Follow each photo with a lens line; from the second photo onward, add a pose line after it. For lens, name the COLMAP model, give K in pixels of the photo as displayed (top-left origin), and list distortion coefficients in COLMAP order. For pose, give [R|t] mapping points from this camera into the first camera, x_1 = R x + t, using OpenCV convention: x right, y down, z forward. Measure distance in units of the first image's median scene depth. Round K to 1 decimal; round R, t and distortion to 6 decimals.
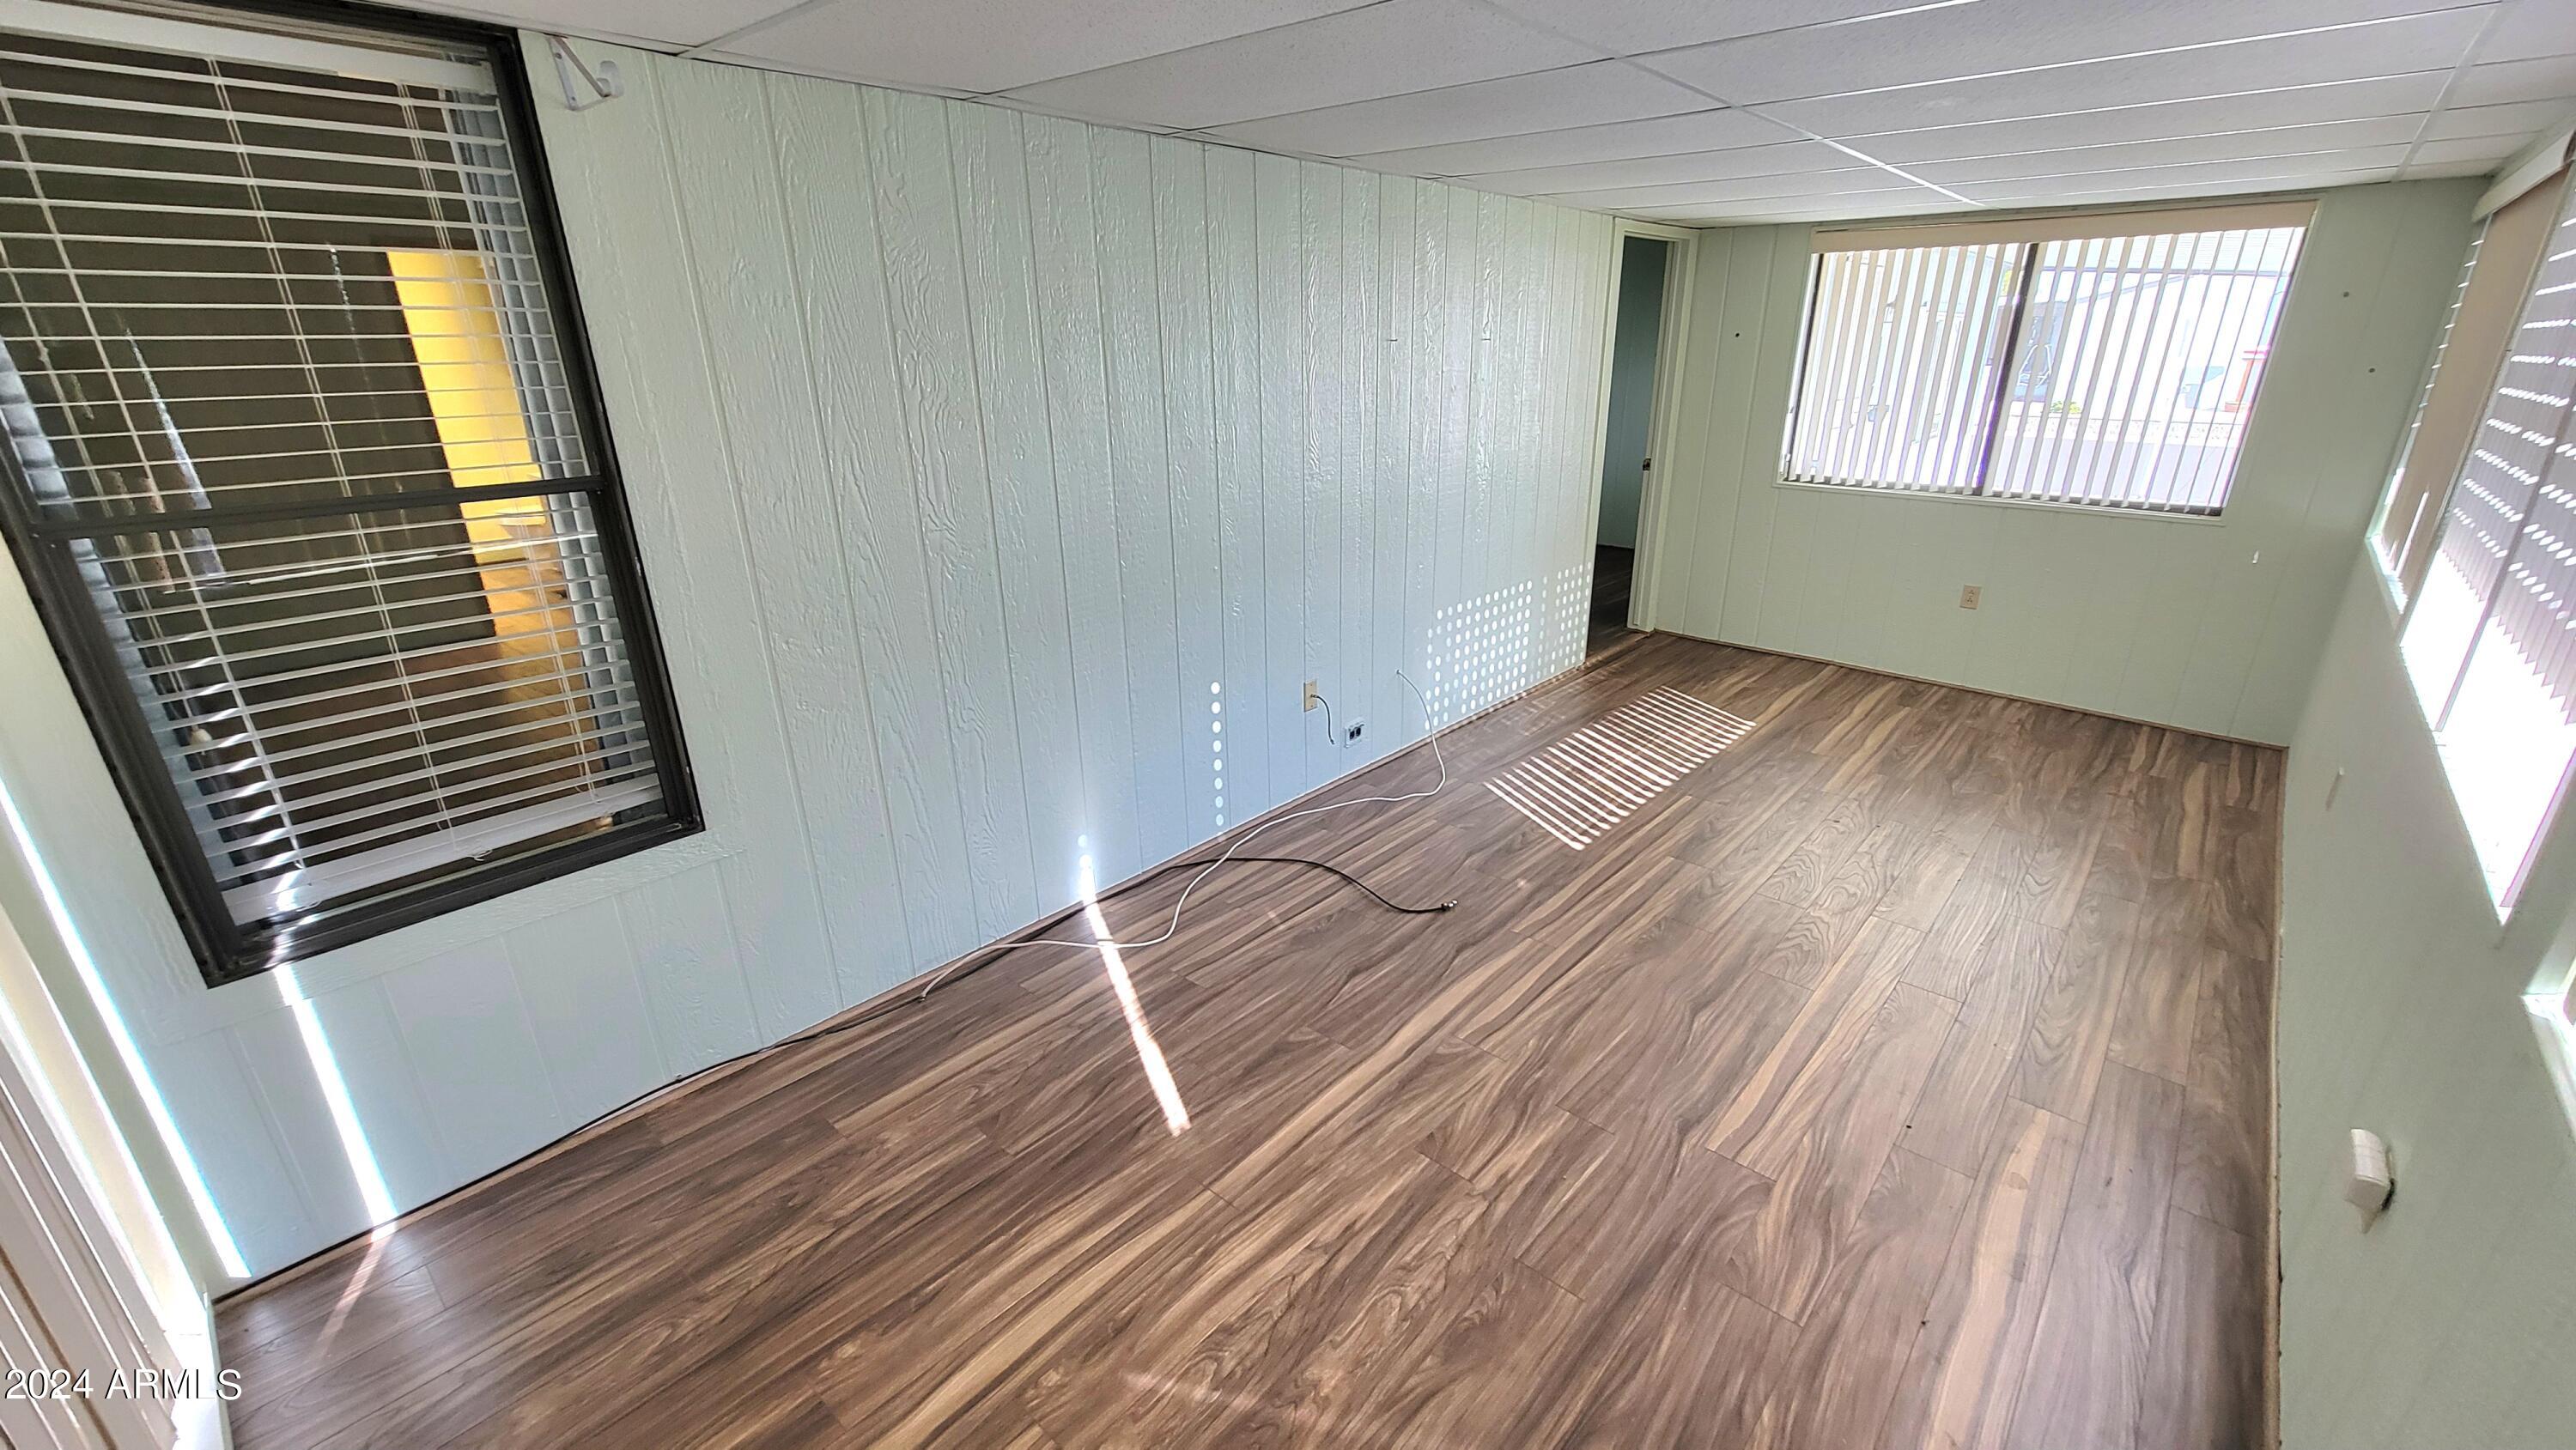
lens RADIAL K [[1054.7, 0, 1301.3], [0, 1054.7, 737.9], [0, 0, 1]] dist [-0.003010, 0.001207]
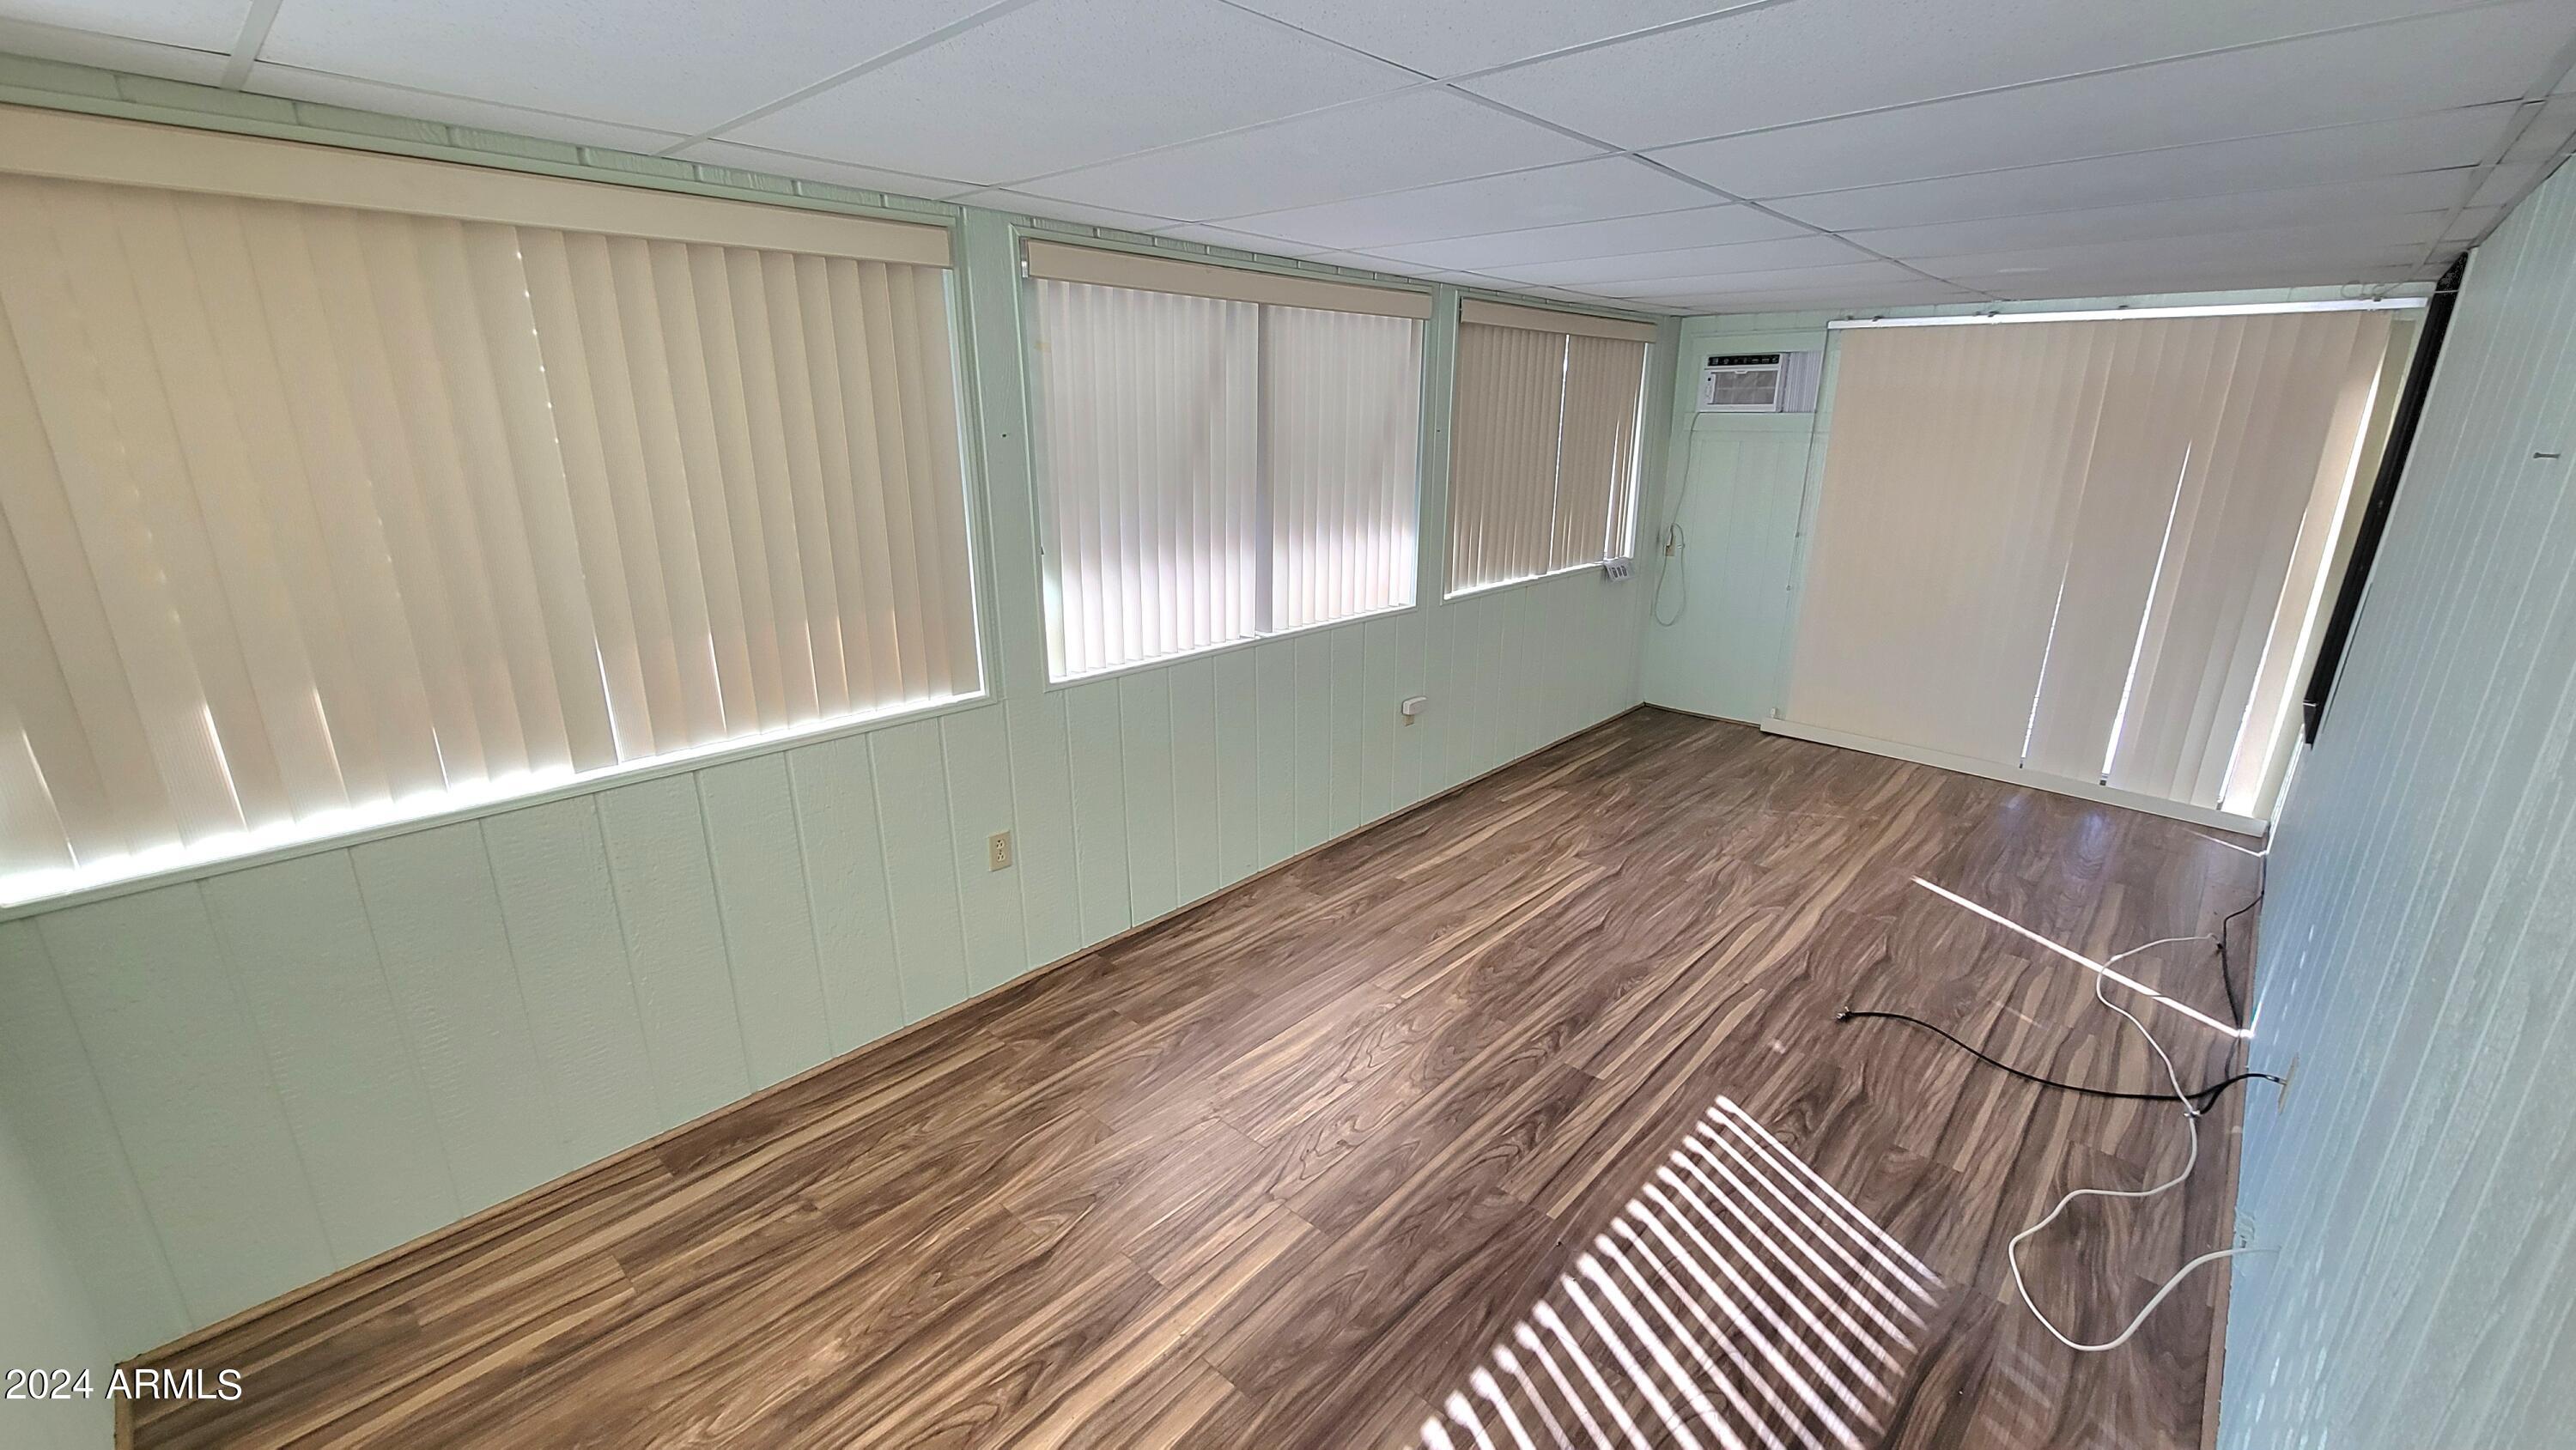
lens RADIAL K [[1054.7, 0, 1290.7], [0, 1054.7, 729.3], [0, 0, 1]] dist [-0.003010, 0.001207]
pose [[-0.999682, -0.010167, 0.023061, 0.627133], [0.006165, 0.788563, 0.614923, -0.638910], [-0.024437, 0.614870, -0.788250, 1.623510]]
